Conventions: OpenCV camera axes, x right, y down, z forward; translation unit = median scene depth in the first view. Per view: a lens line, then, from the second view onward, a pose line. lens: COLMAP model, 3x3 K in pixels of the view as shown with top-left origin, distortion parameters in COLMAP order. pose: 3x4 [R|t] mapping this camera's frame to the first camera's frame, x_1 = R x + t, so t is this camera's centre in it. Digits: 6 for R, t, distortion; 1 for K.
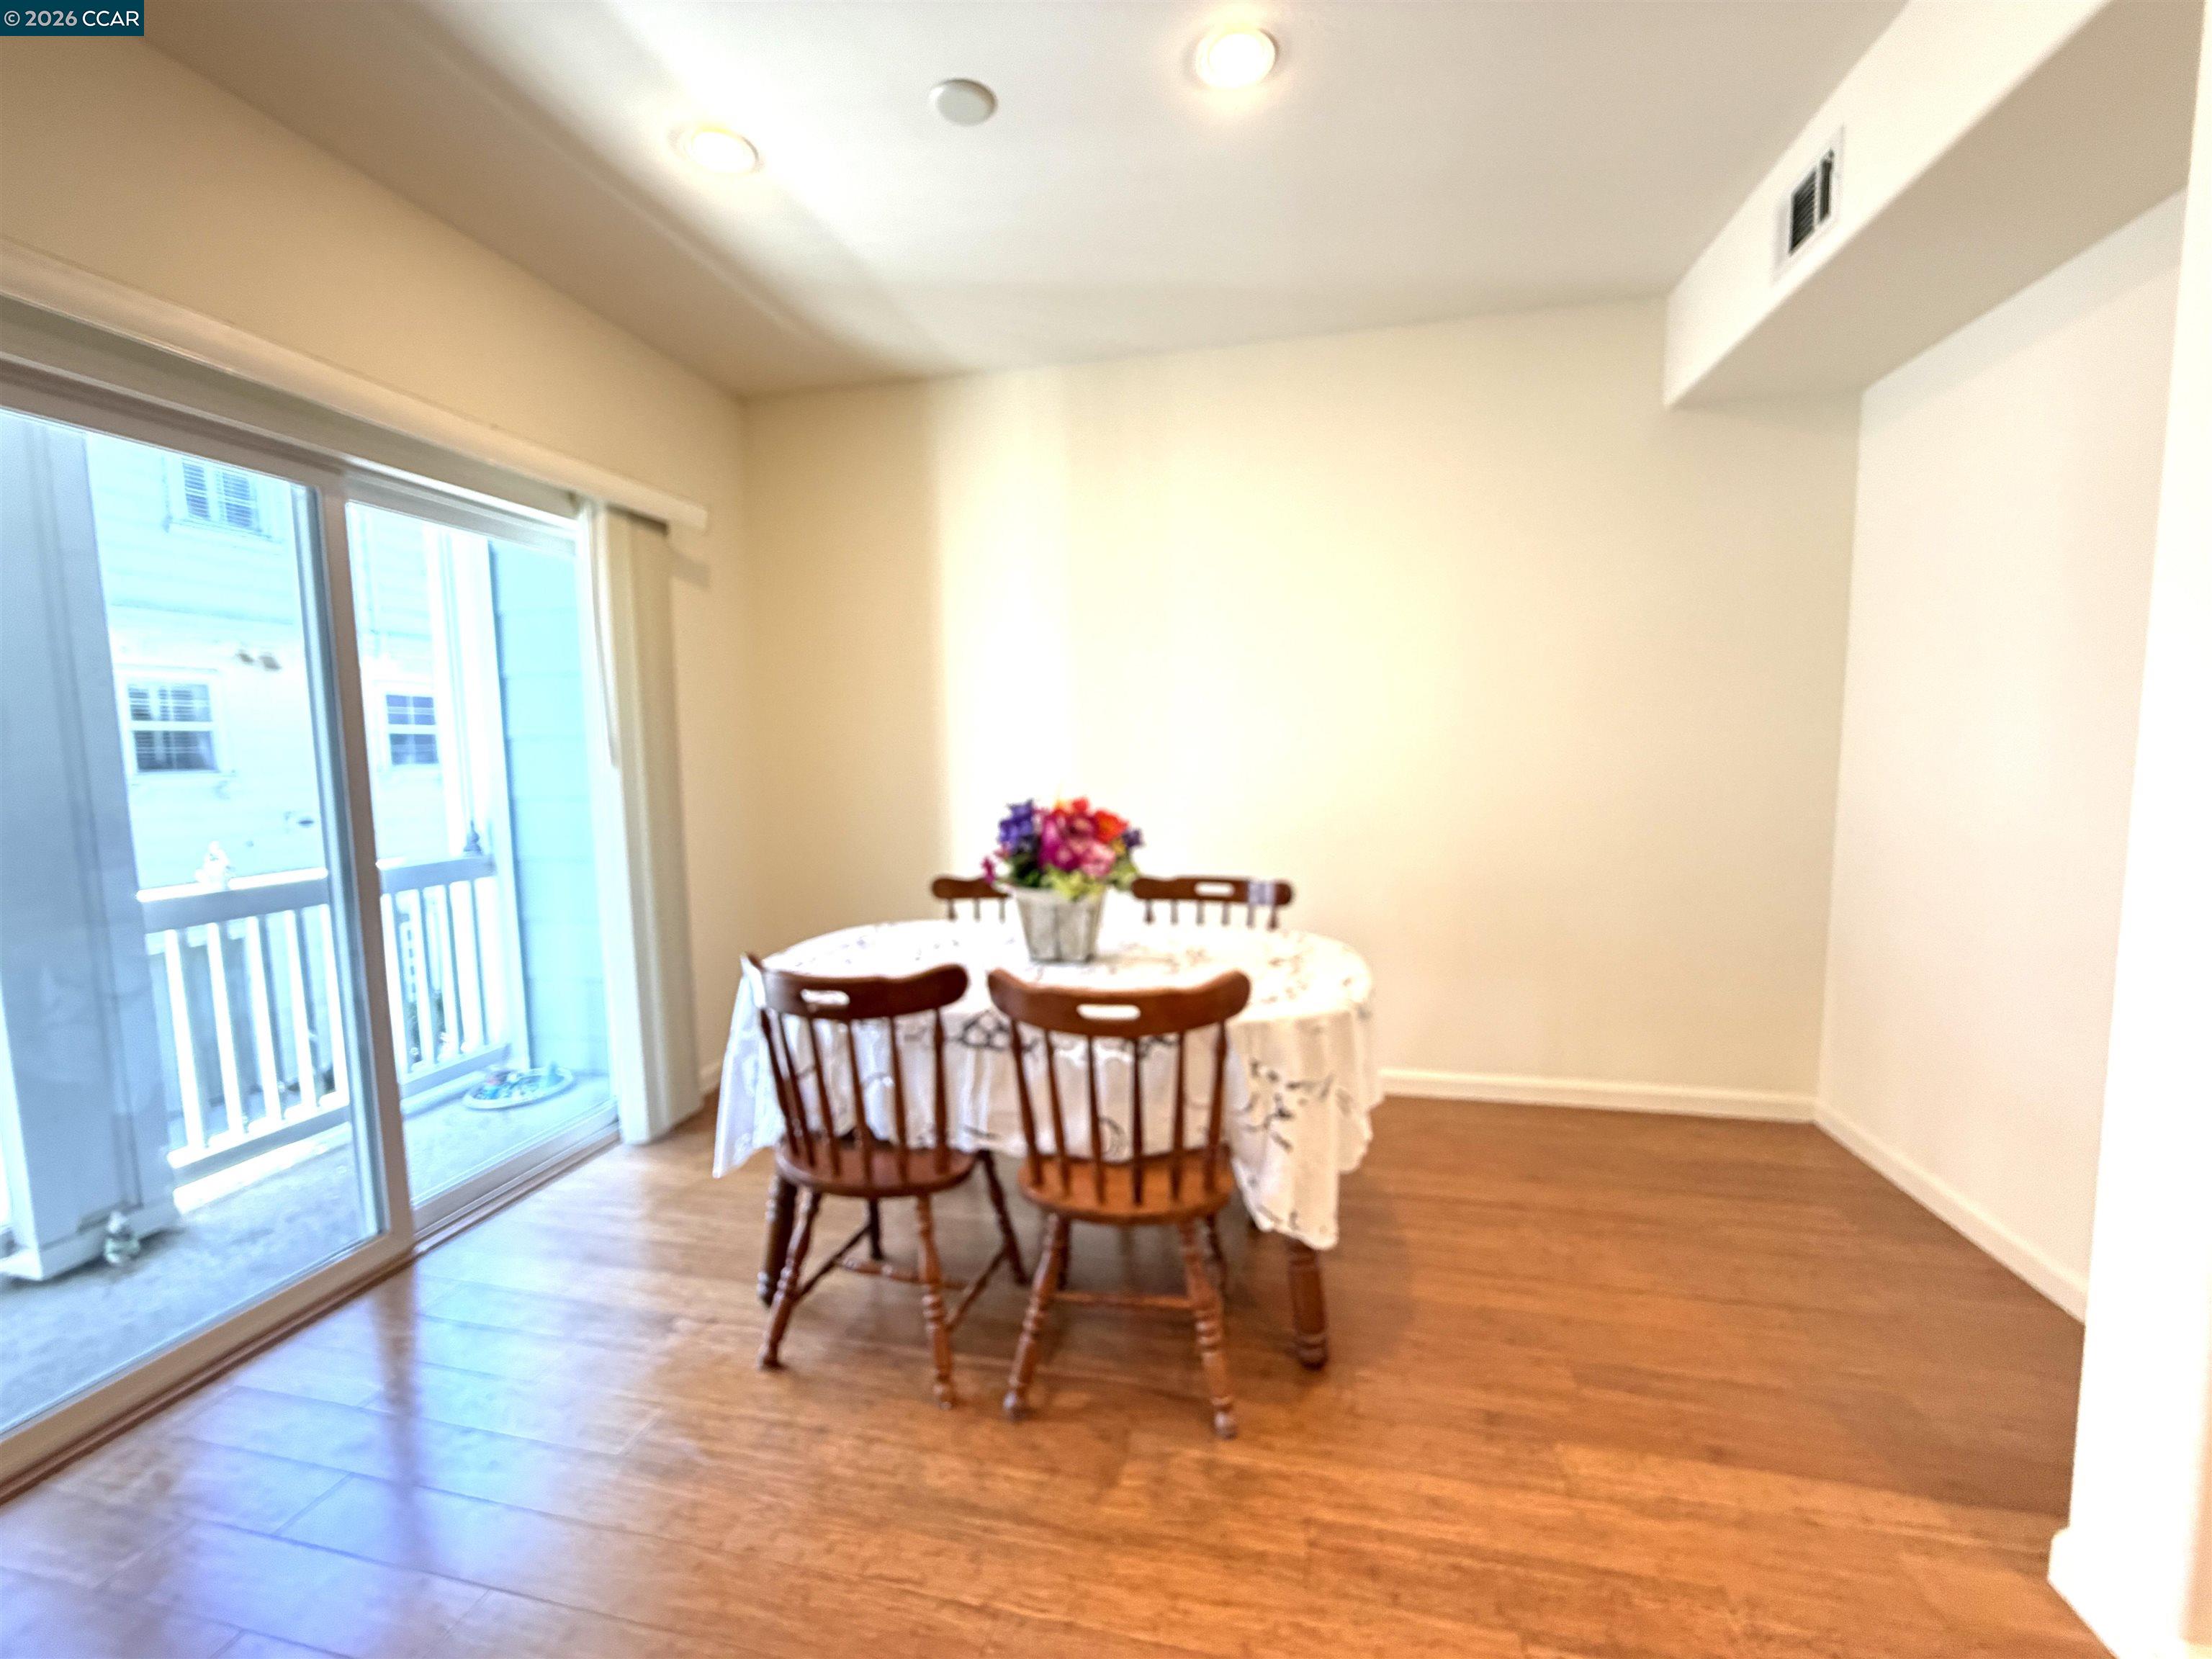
lens RADIAL K [[883.6, 0, 1106.6], [0, 883.6, 824.3], [0, 0, 1]] dist [0.002291, 0.000347]
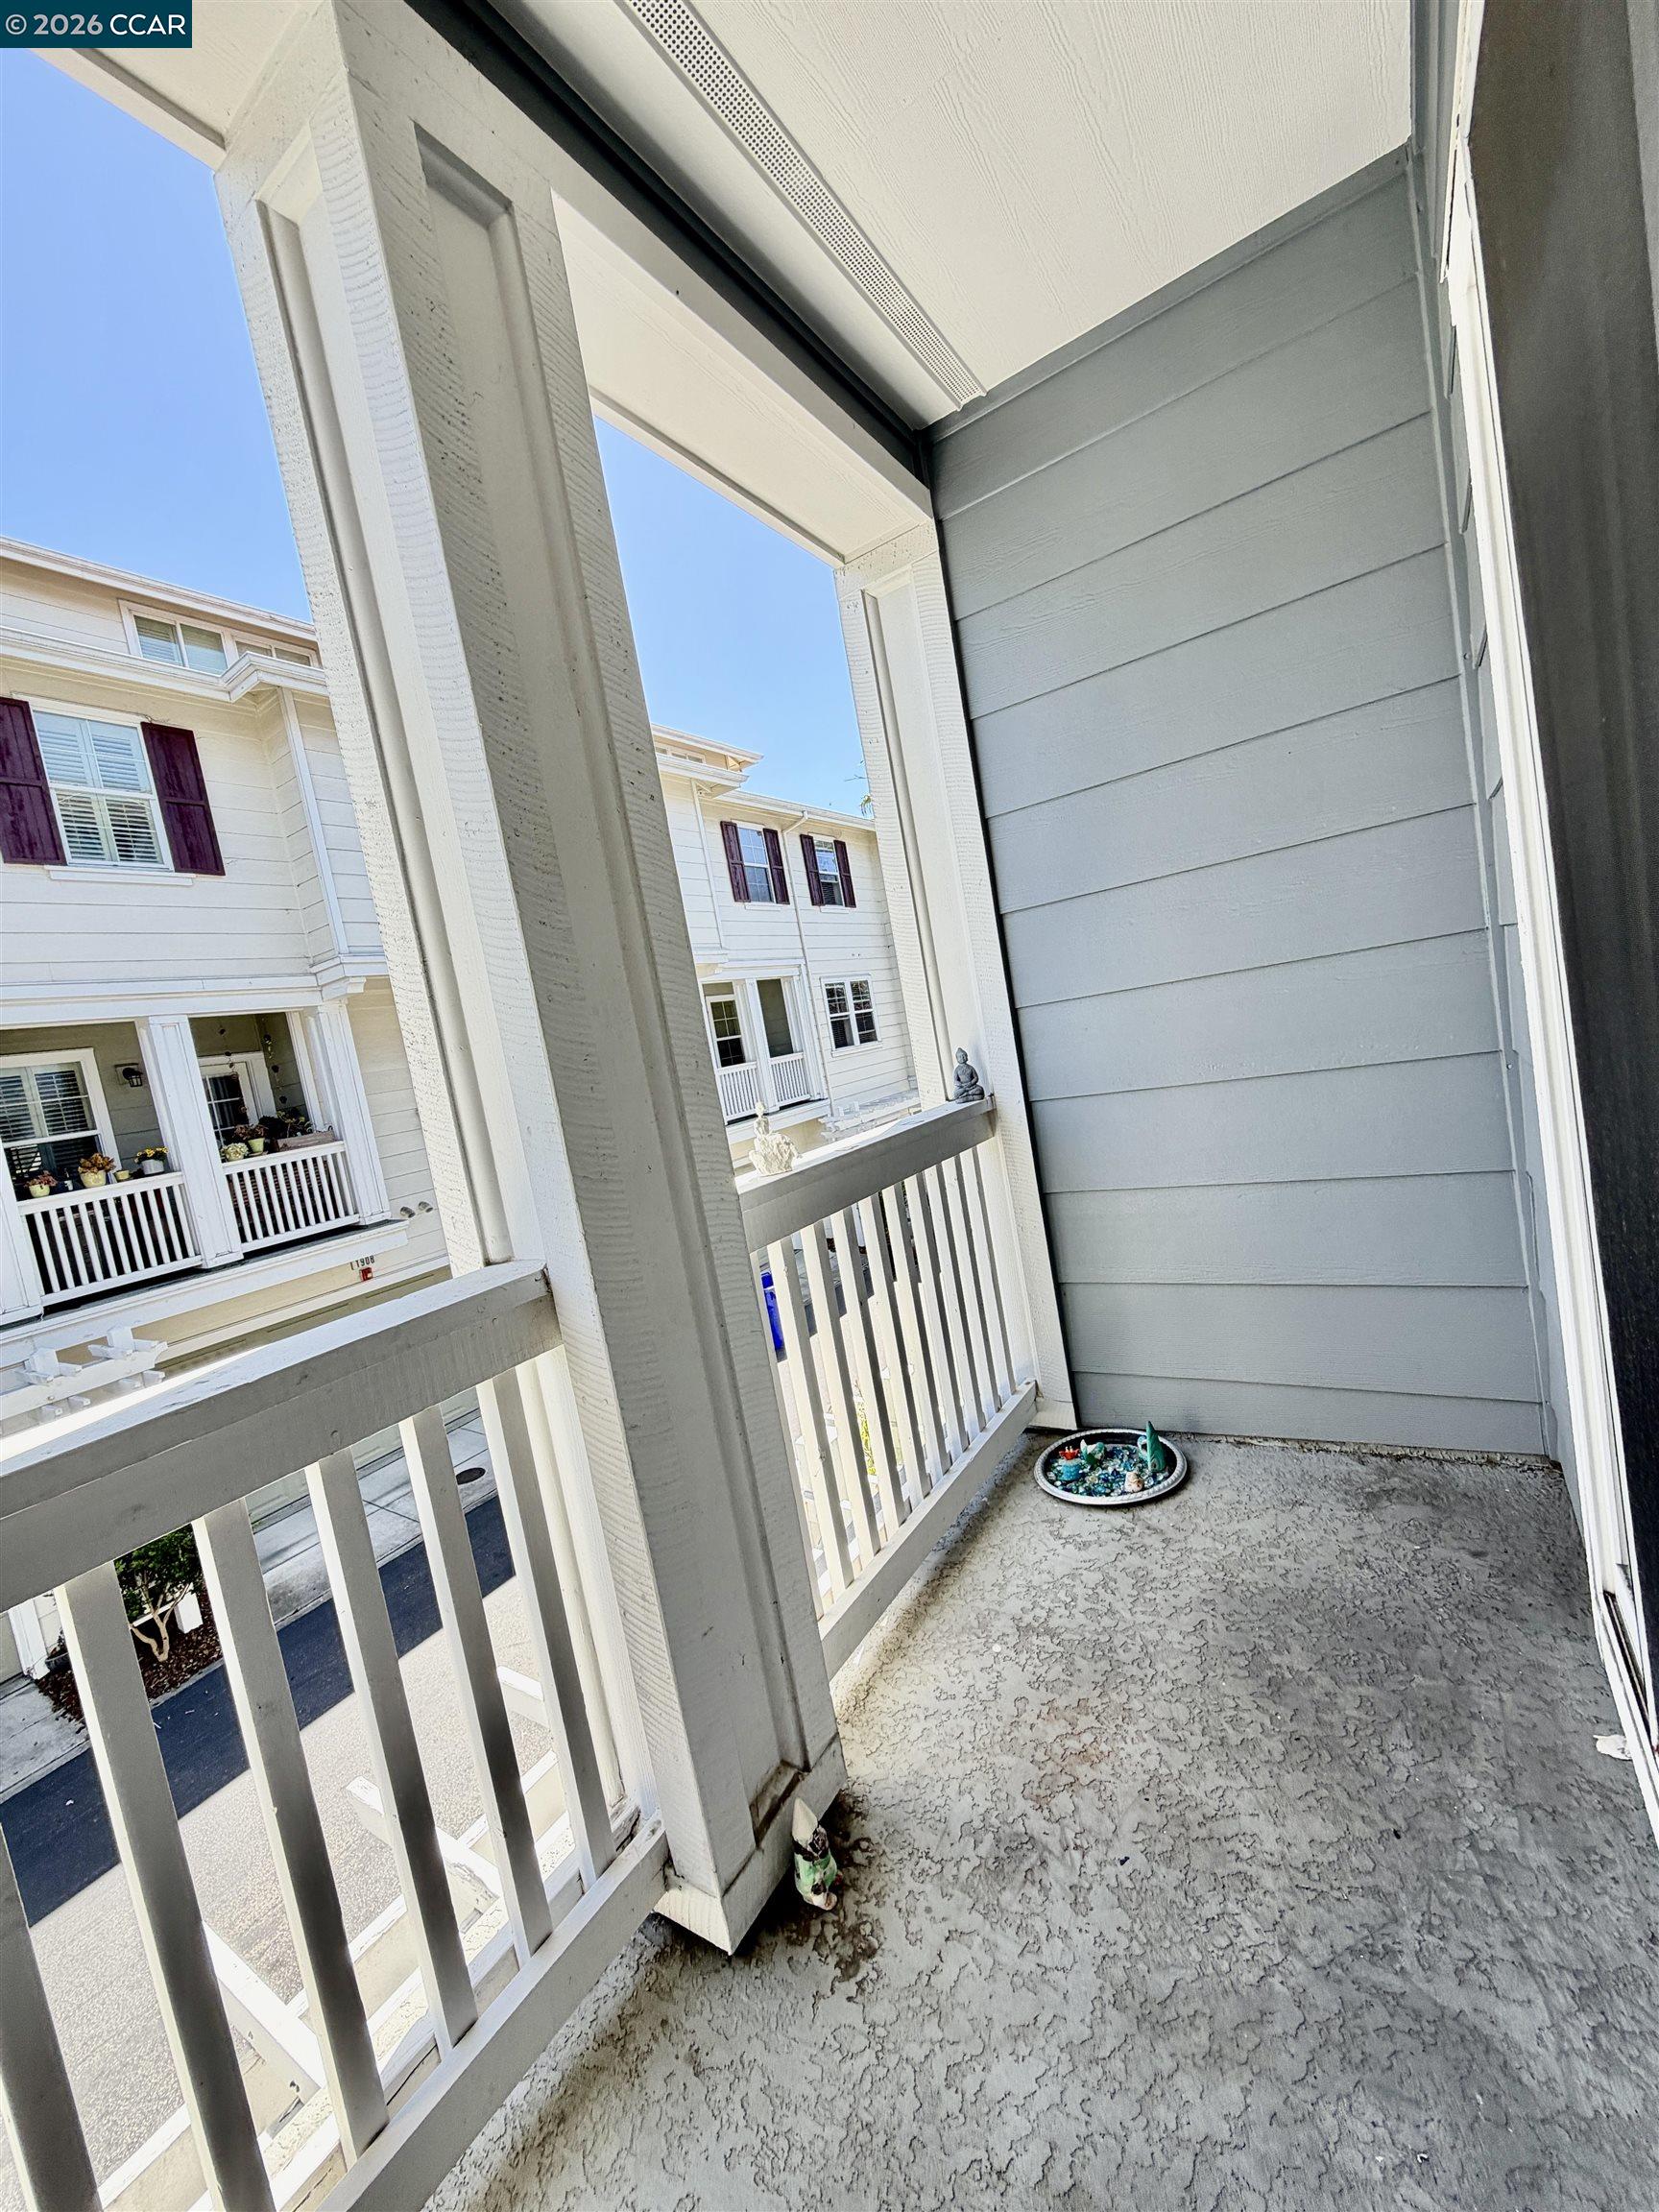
lens RADIAL K [[883.6, 0, 837.6], [0, 883.6, 1105.6], [0, 0, 1]] dist [0.002291, 0.000347]
pose [[0.915802, -0.131856, -0.379370, -0.811797], [0.137494, 0.990426, -0.012327, 0.045482], [0.377363, -0.040872, 0.925163, 0.525263]]
